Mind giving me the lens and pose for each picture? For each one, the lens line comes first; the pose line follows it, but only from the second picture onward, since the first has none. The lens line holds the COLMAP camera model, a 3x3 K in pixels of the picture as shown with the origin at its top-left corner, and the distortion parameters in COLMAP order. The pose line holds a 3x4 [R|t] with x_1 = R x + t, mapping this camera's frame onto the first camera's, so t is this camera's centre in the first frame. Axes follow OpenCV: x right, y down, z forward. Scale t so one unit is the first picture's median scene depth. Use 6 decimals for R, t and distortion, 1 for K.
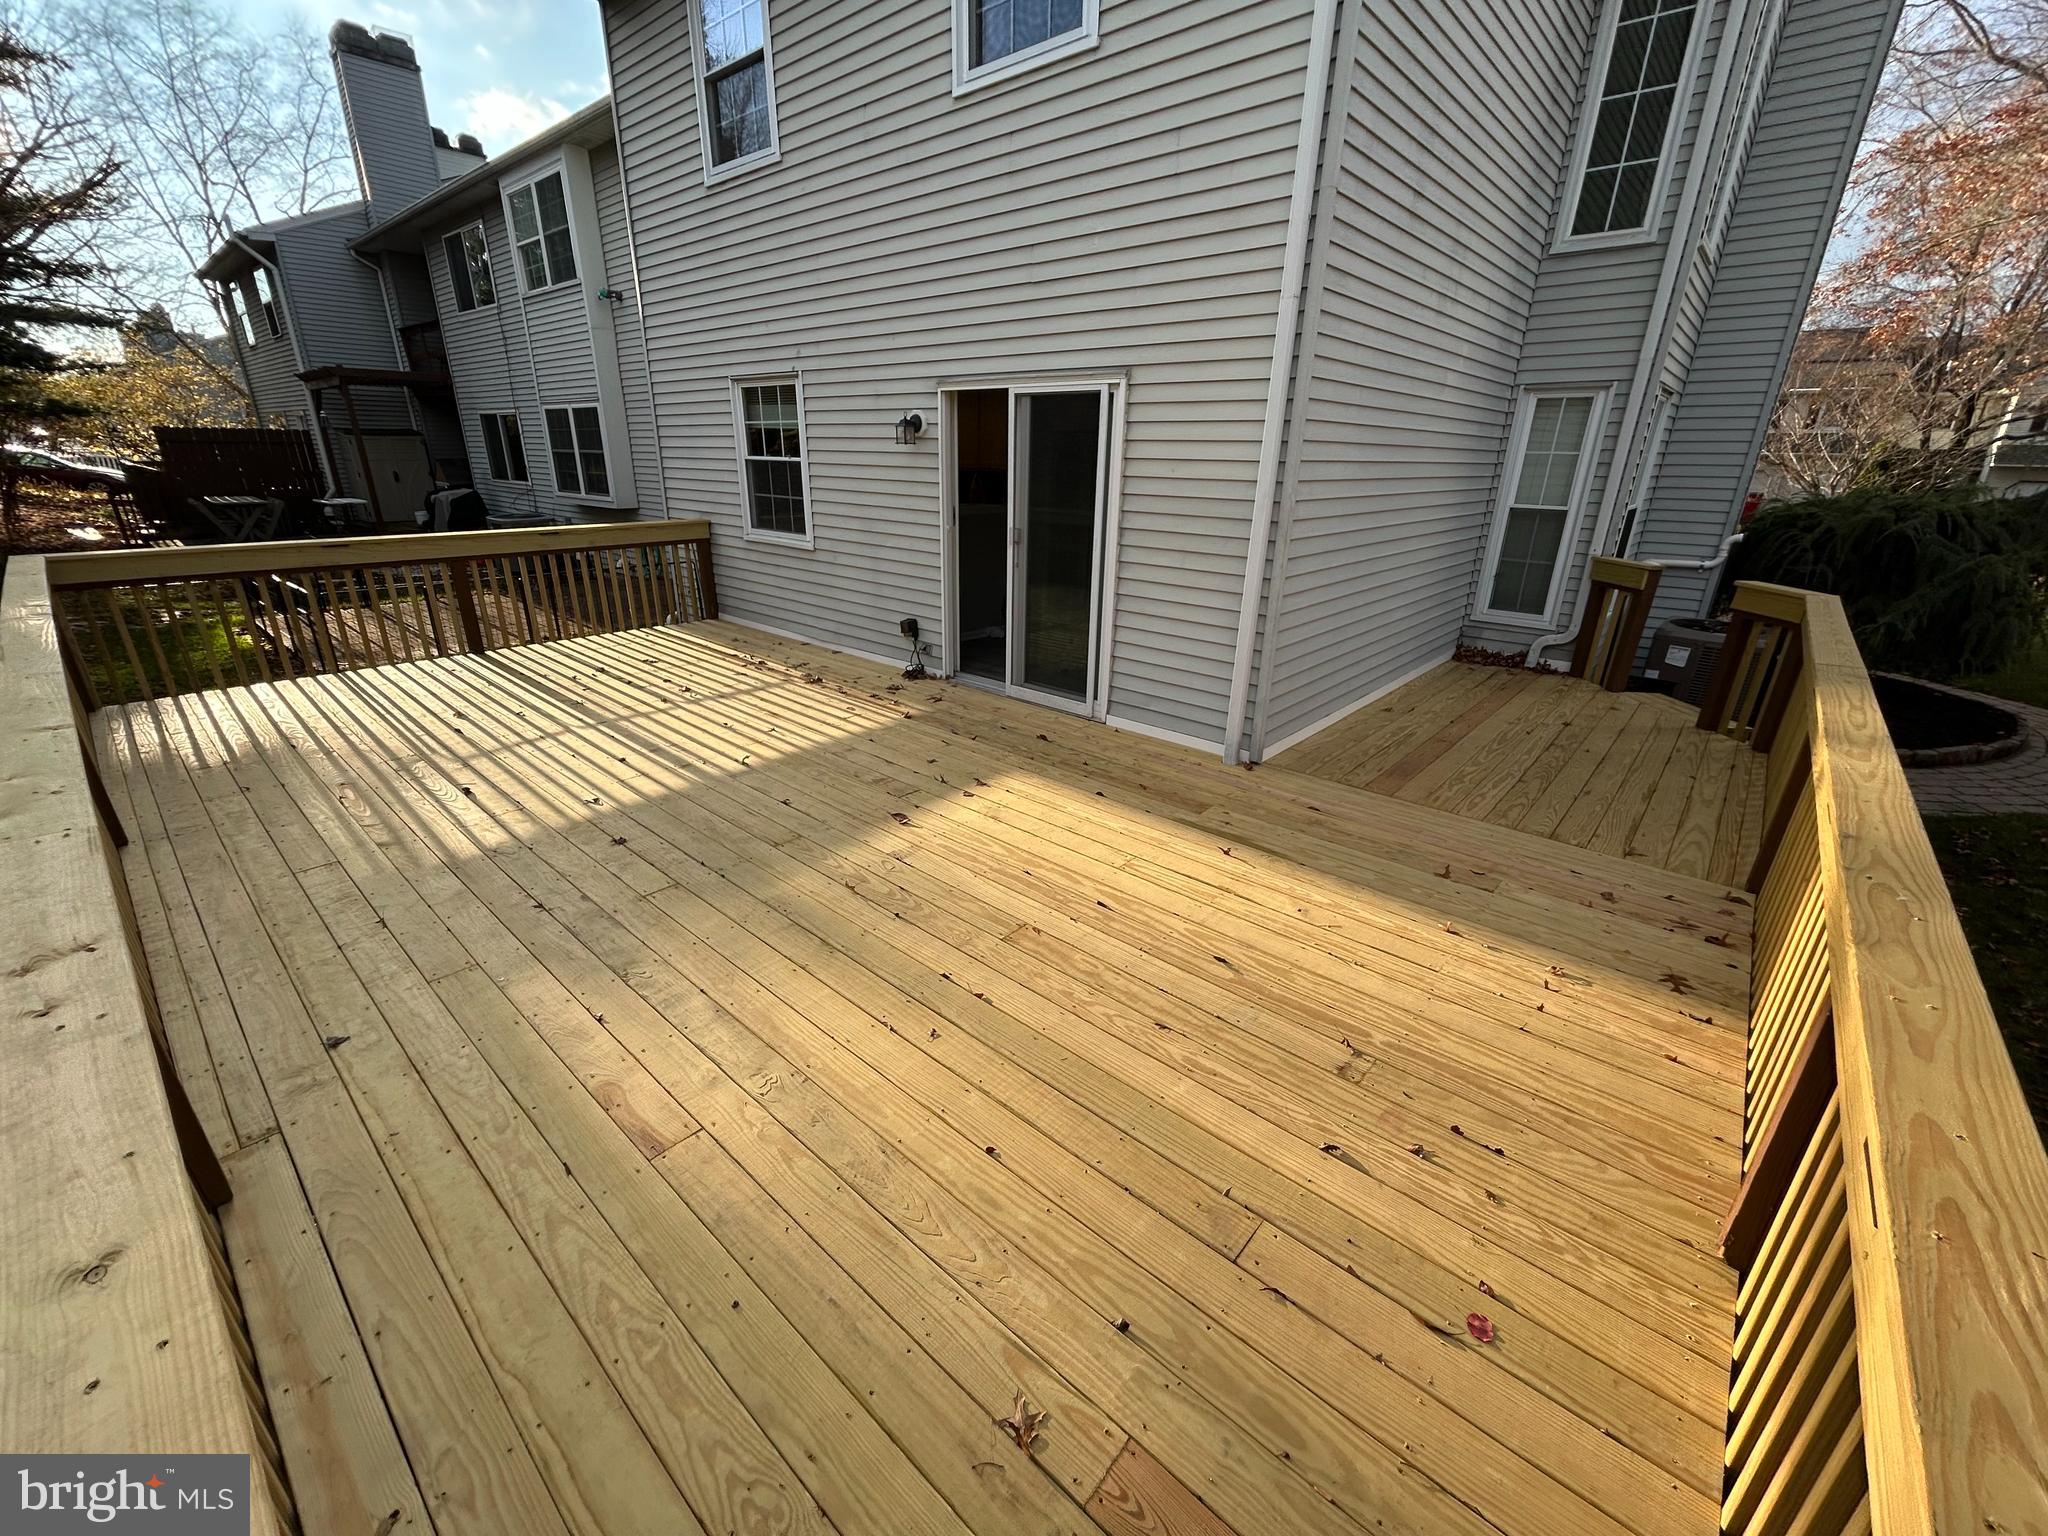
lens RADIAL K [[827.4, 0, 1022.8], [0, 827.4, 765.2], [0, 0, 1]] dist [-0.014521, 0.000433]
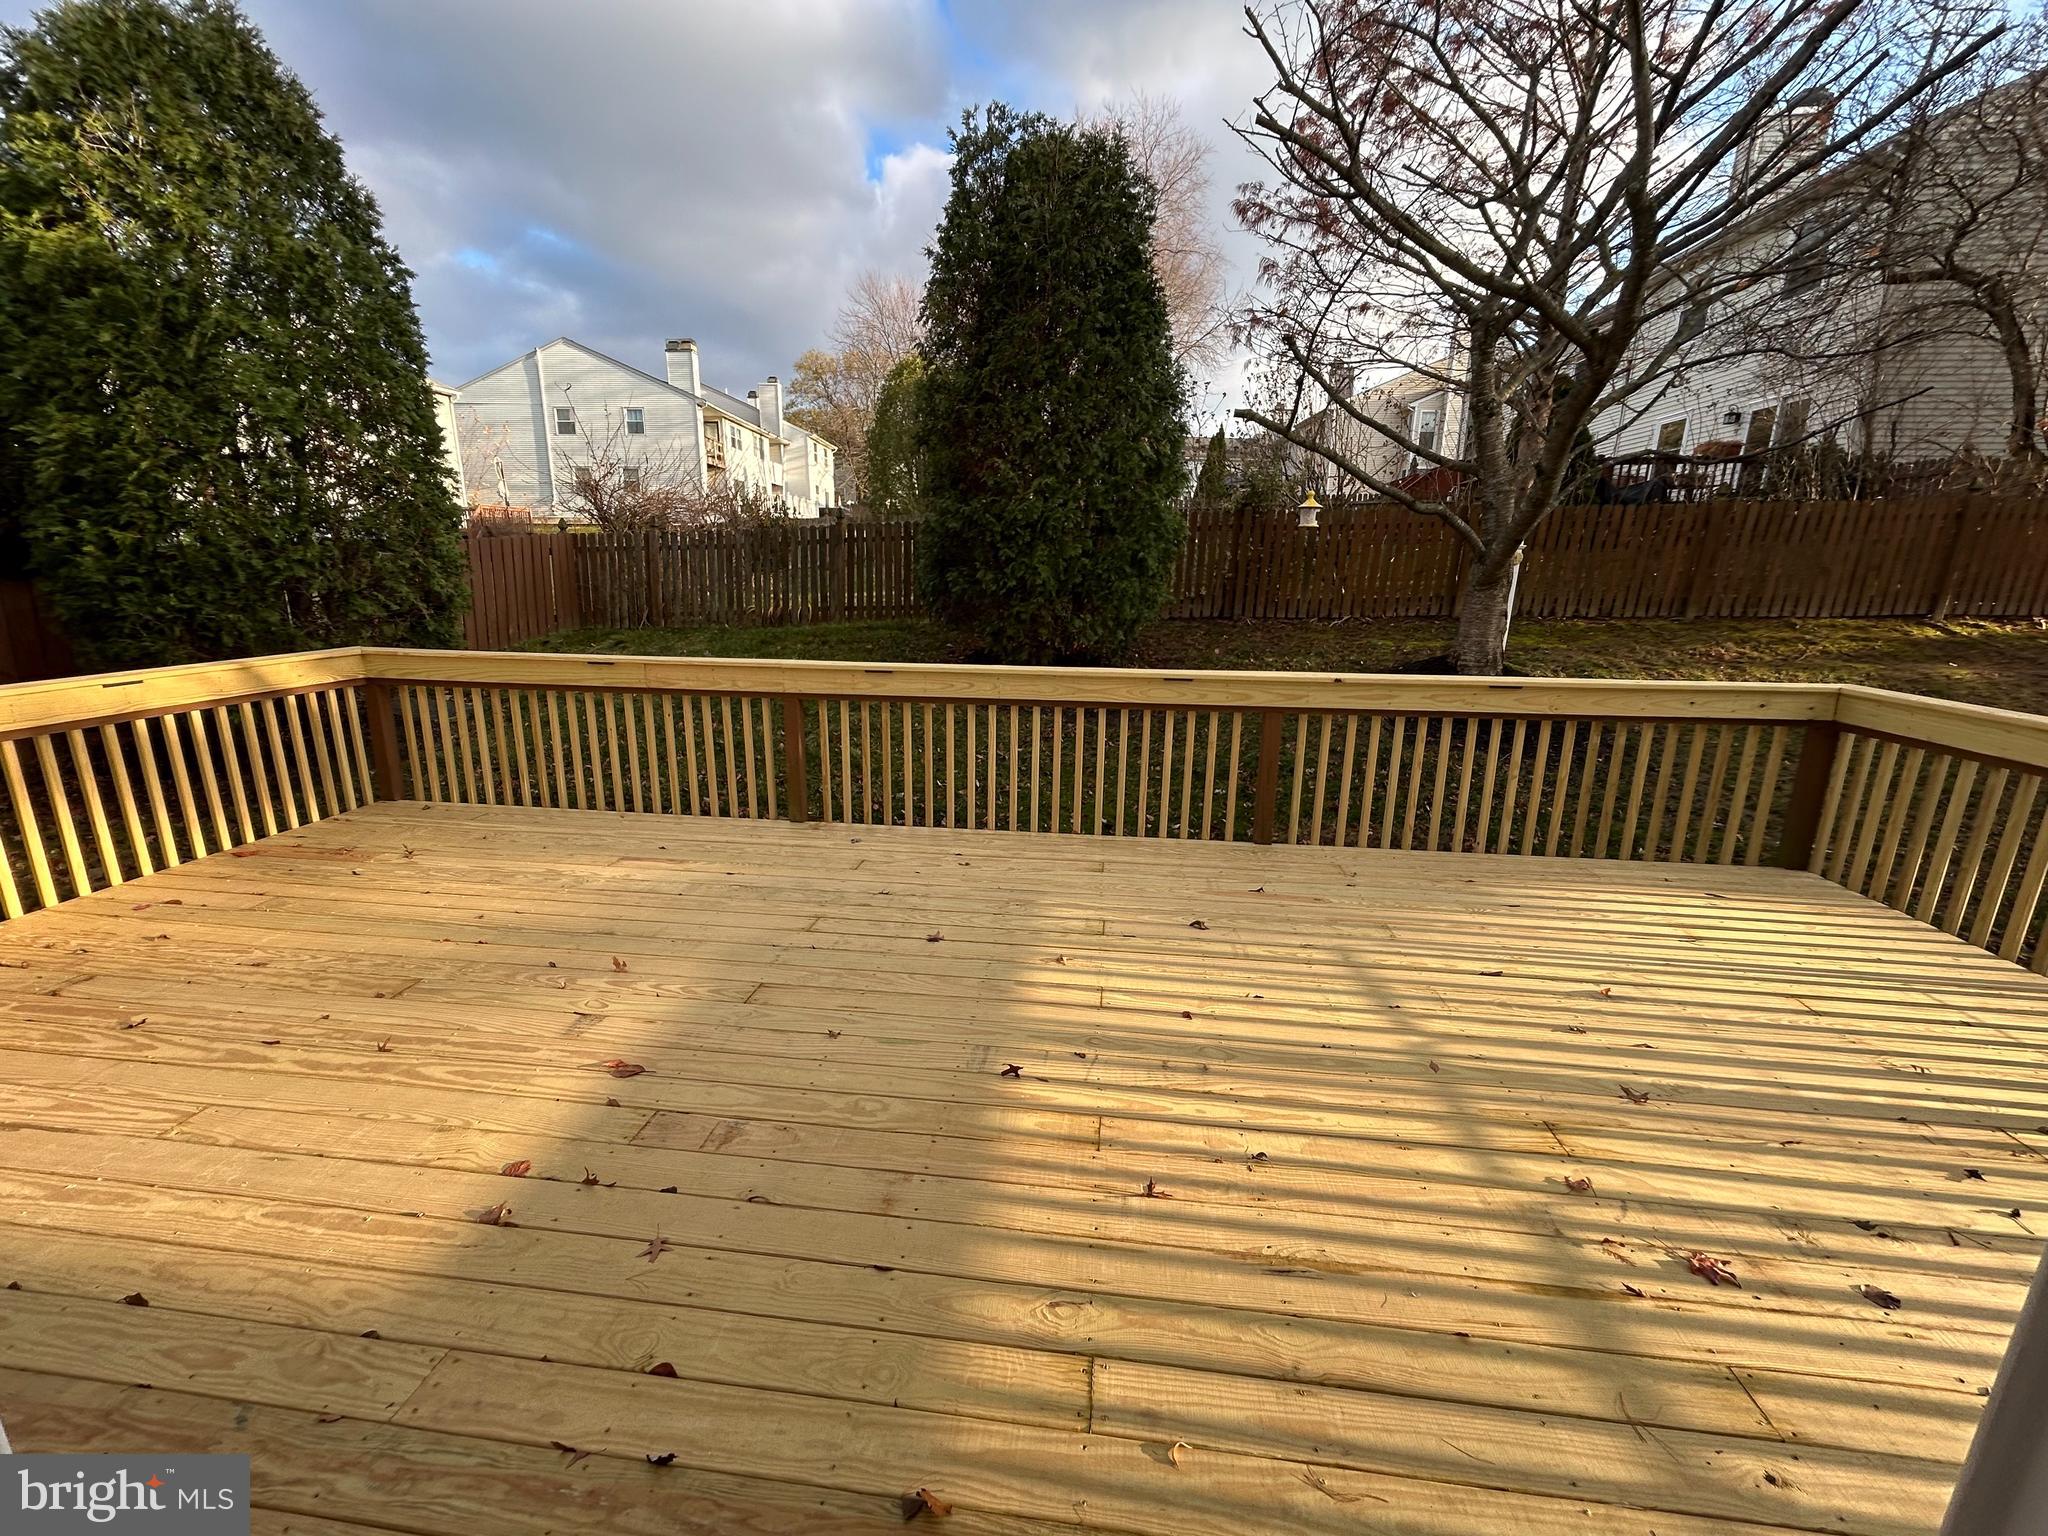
lens RADIAL K [[827.4, 0, 1025.2], [0, 827.4, 760.5], [0, 0, 1]] dist [-0.014521, 0.000433]
pose [[-0.819041, 0.107371, -0.563599, -0.051899], [-0.233603, 0.834811, 0.498519, -0.381752], [0.524024, 0.539966, -0.658662, 1.070345]]
